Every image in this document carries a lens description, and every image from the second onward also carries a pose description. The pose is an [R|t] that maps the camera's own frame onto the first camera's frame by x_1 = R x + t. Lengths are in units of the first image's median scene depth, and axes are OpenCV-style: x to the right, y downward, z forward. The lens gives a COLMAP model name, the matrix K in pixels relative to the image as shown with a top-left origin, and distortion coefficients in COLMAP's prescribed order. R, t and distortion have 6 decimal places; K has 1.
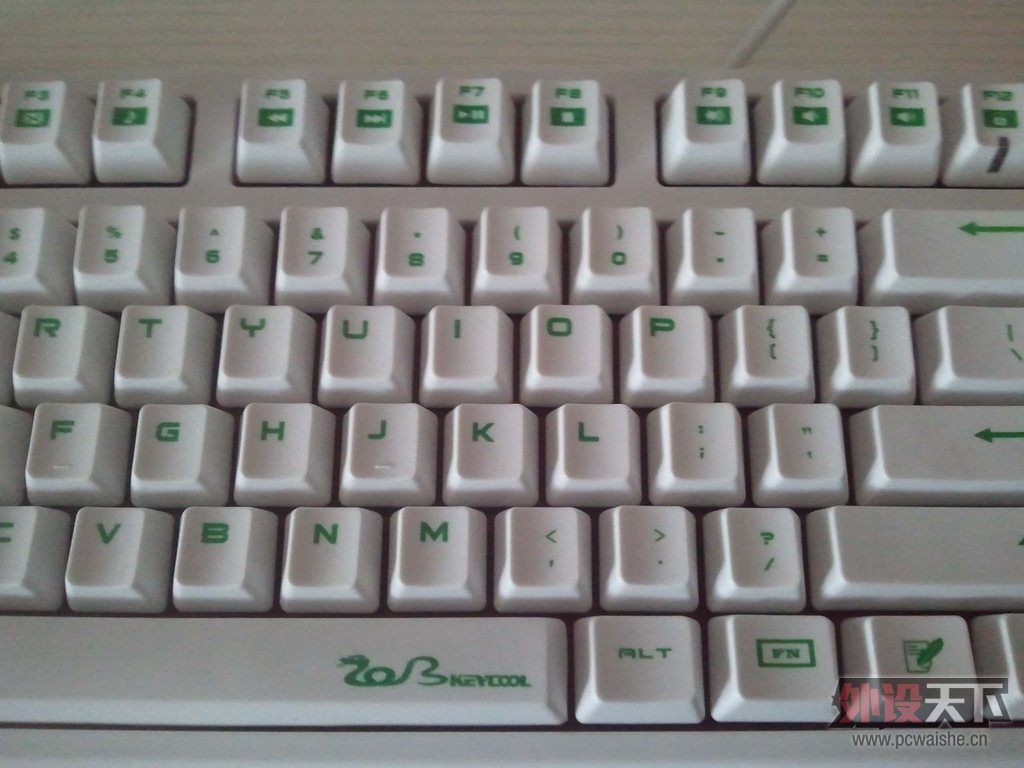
lens RADIAL K [[1093.7, 0, 512.0], [0, 1093.7, 384.0], [0, 0, 1]] dist [0.022051, -0.211249]
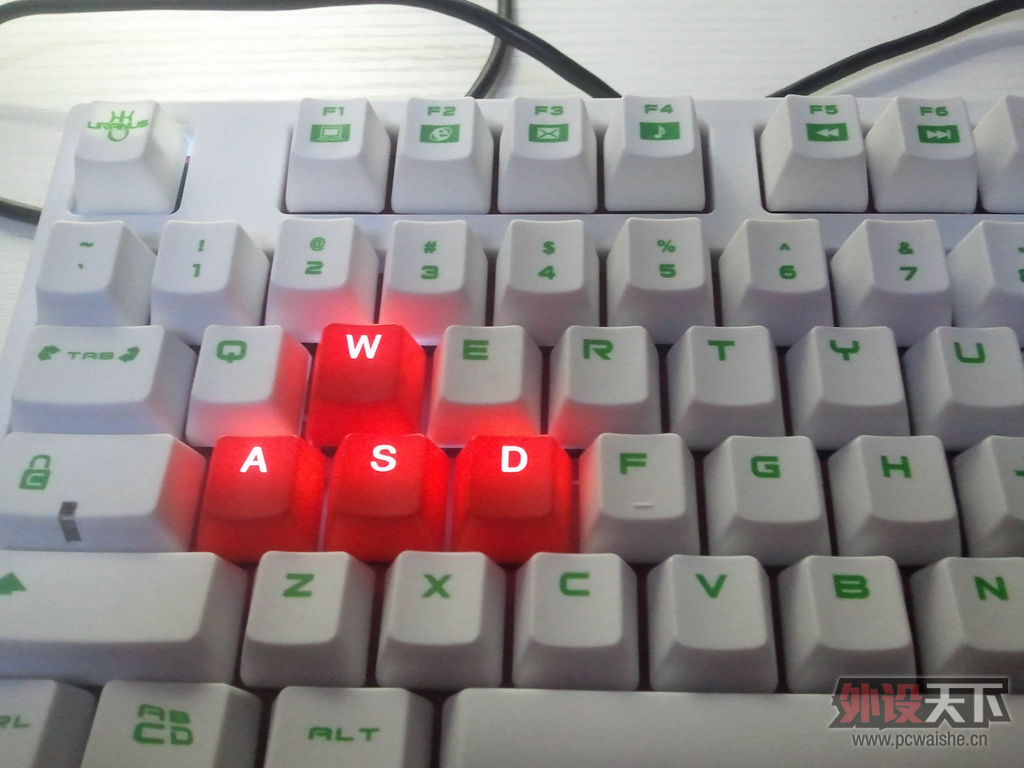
lens RADIAL K [[1093.7, 0, 512.0], [0, 1093.7, 384.0], [0, 0, 1]] dist [0.022051, -0.211249]
pose [[0.999122, 0.002478, -0.041811, -0.458126], [-0.011626, 0.975433, -0.219991, 0.161232], [0.040239, 0.220284, 0.974605, 0.181229]]
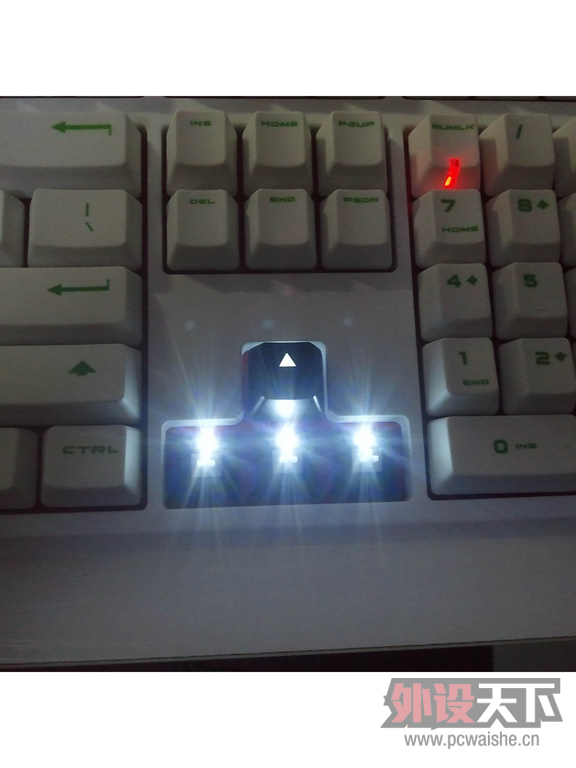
lens RADIAL K [[820.3, 0, 288.0], [0, 820.3, 384.0], [0, 0, 1]] dist [0.022051, -0.211249]
pose [[0.996394, -0.019027, 0.082690, 0.613011], [0.010562, 0.994767, 0.101623, 0.061522], [-0.084191, -0.100383, 0.991380, 0.005124]]
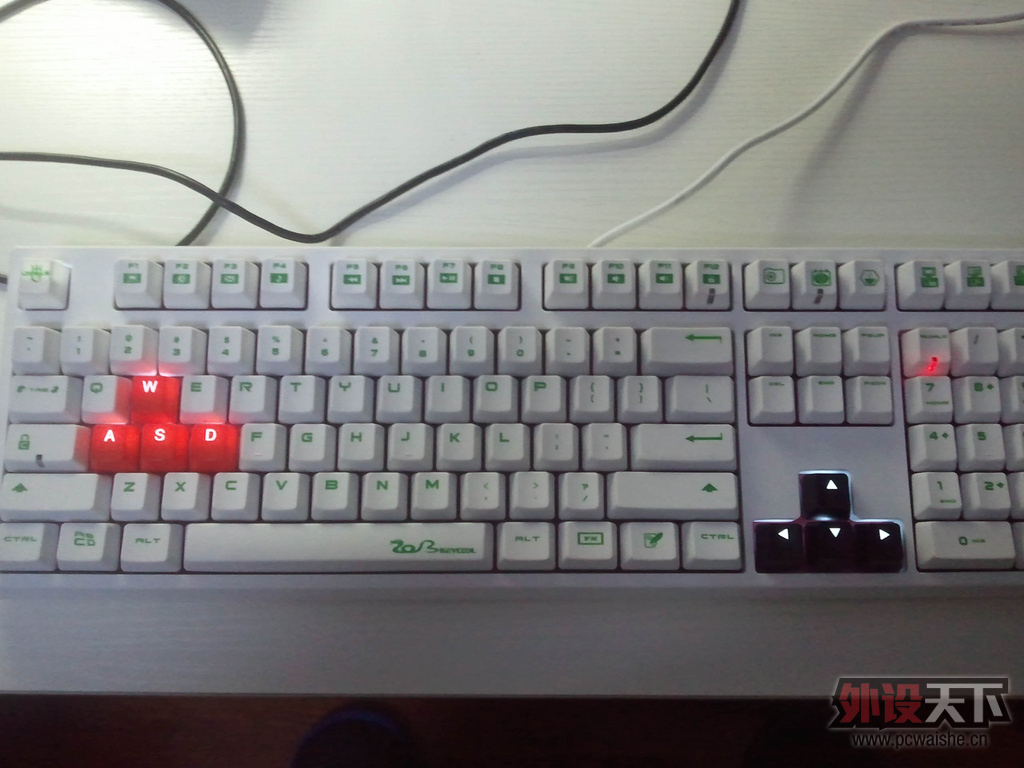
lens RADIAL K [[1093.7, 0, 512.0], [0, 1093.7, 384.0], [0, 0, 1]] dist [0.022051, -0.211249]
pose [[0.999906, 0.000050, 0.013683, 0.054816], [-0.001293, 0.995864, 0.090847, -0.248598], [-0.013622, -0.090856, 0.995771, -1.095307]]
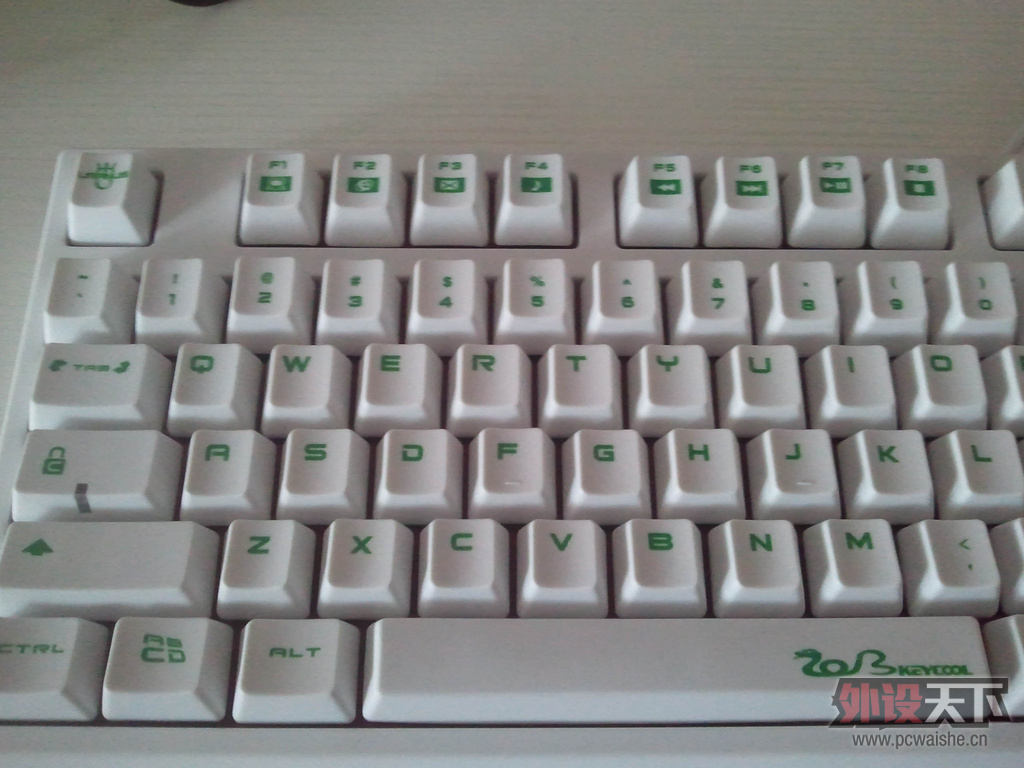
lens RADIAL K [[1083.9, 0, 512.0], [0, 1083.9, 384.0], [0, 0, 1]] dist [0.067655, -0.356156]
pose [[0.999919, 0.001016, 0.012704, -0.412104], [0.000849, 0.989295, -0.145924, 0.131718], [-0.012716, 0.145923, 0.989214, -0.093816]]
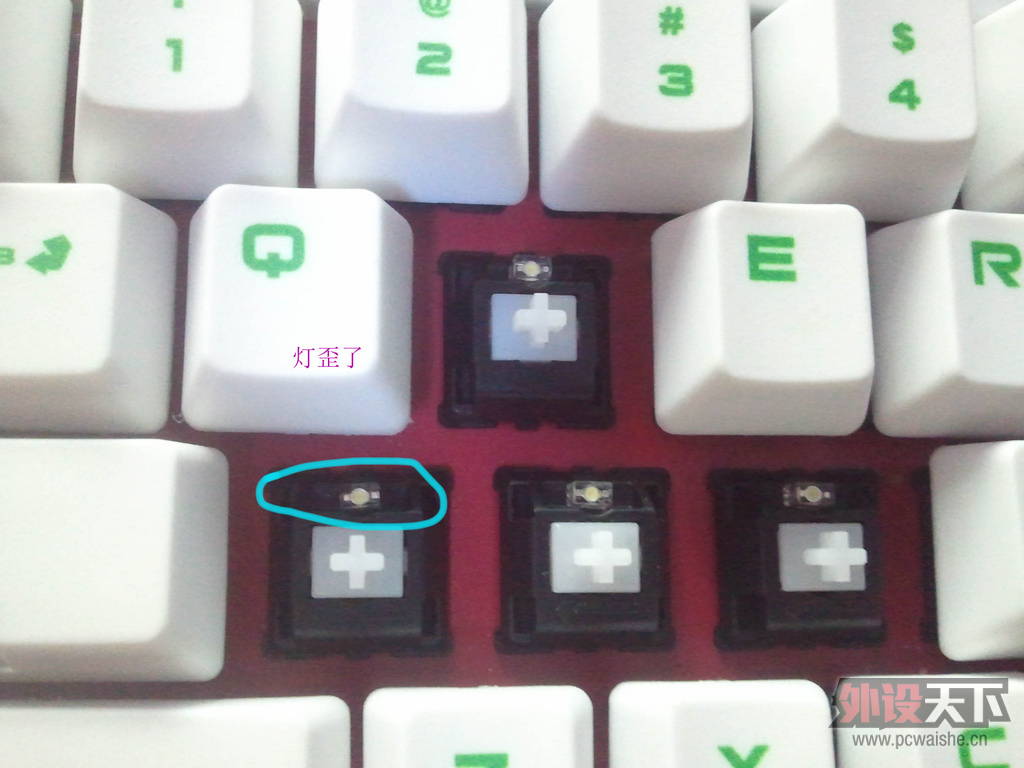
lens RADIAL K [[1123.6, 0, 450.6], [0, 1123.6, 385.7], [0, 0, 1]] dist [0.007068, -0.232487]
pose [[0.994754, 0.011537, 0.101646, -0.689852], [-0.026580, 0.988643, 0.147914, -0.063432], [-0.098785, -0.149840, 0.983763, 0.578614]]
